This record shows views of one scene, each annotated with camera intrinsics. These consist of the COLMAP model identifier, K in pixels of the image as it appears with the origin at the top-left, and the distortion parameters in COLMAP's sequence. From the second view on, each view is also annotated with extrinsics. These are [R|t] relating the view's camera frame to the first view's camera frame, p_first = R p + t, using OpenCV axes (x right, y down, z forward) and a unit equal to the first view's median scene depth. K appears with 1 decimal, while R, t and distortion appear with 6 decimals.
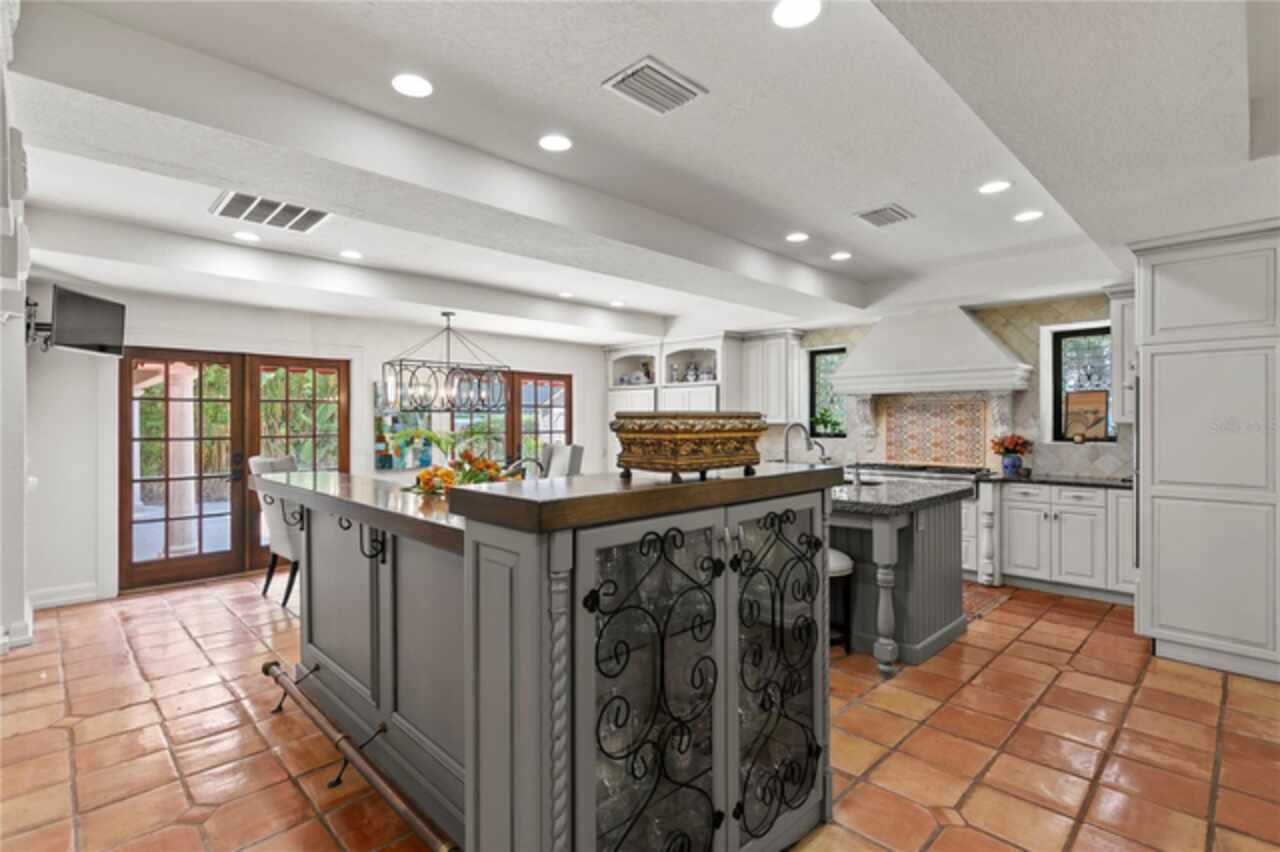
lens RADIAL K [[618.2, 0, 640.0], [0, 618.2, 426.0], [0, 0, 1]] dist [-0.020724, 0.000874]
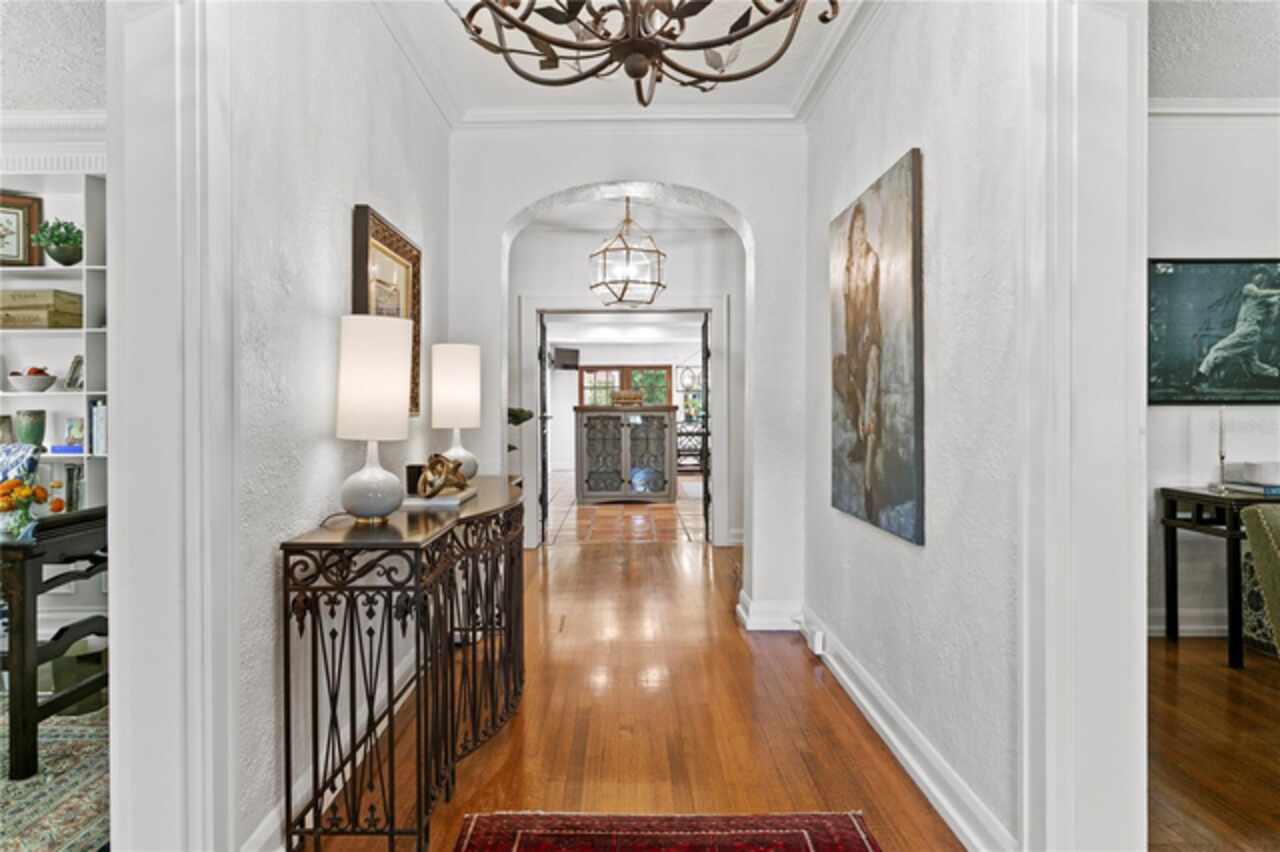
lens RADIAL K [[727.0, 0, 634.1], [0, 727.0, 408.0], [0, 0, 1]] dist [-0.007427, 0.000951]
pose [[0.726464, 0.000447, -0.687204, 1.050587], [-0.000613, 1.000000, 0.000003, 0.027315], [0.687204, 0.000419, 0.726464, -0.770588]]
